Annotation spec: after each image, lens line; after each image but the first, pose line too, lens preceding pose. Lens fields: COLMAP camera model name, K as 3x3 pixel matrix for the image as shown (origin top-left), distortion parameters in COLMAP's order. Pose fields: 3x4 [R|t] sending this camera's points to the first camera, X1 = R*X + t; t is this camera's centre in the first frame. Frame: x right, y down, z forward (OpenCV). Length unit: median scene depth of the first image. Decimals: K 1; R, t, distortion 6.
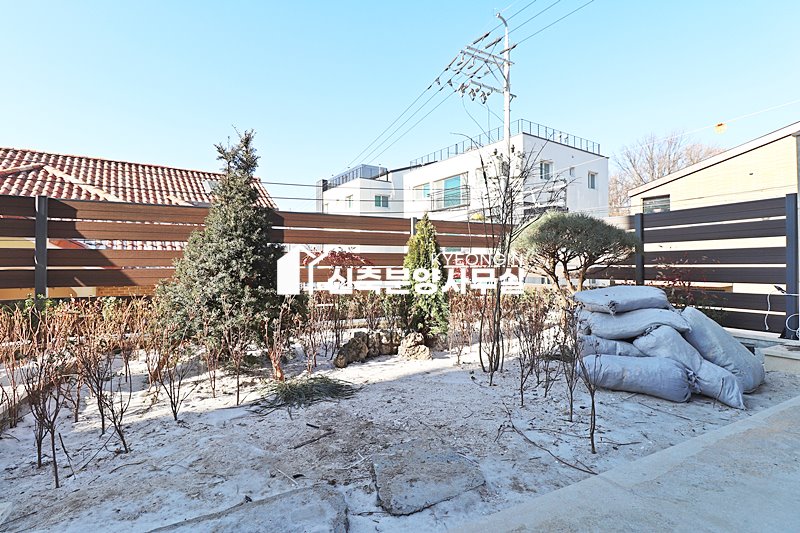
lens RADIAL K [[372.0, 0, 401.8], [0, 372.0, 265.3], [0, 0, 1]] dist [0.000258, -0.008278]
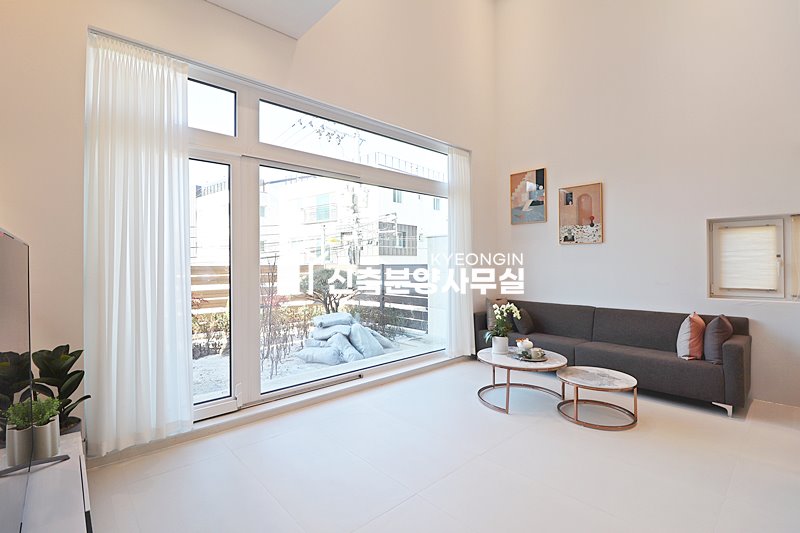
lens RADIAL K [[372.0, 0, 401.8], [0, 372.0, 265.3], [0, 0, 1]] dist [0.000258, -0.008278]
pose [[0.960399, -0.000833, 0.278626, 0.145670], [-0.001052, 0.999978, 0.006615, -0.087750], [-0.278626, -0.006647, 0.960377, -0.425222]]
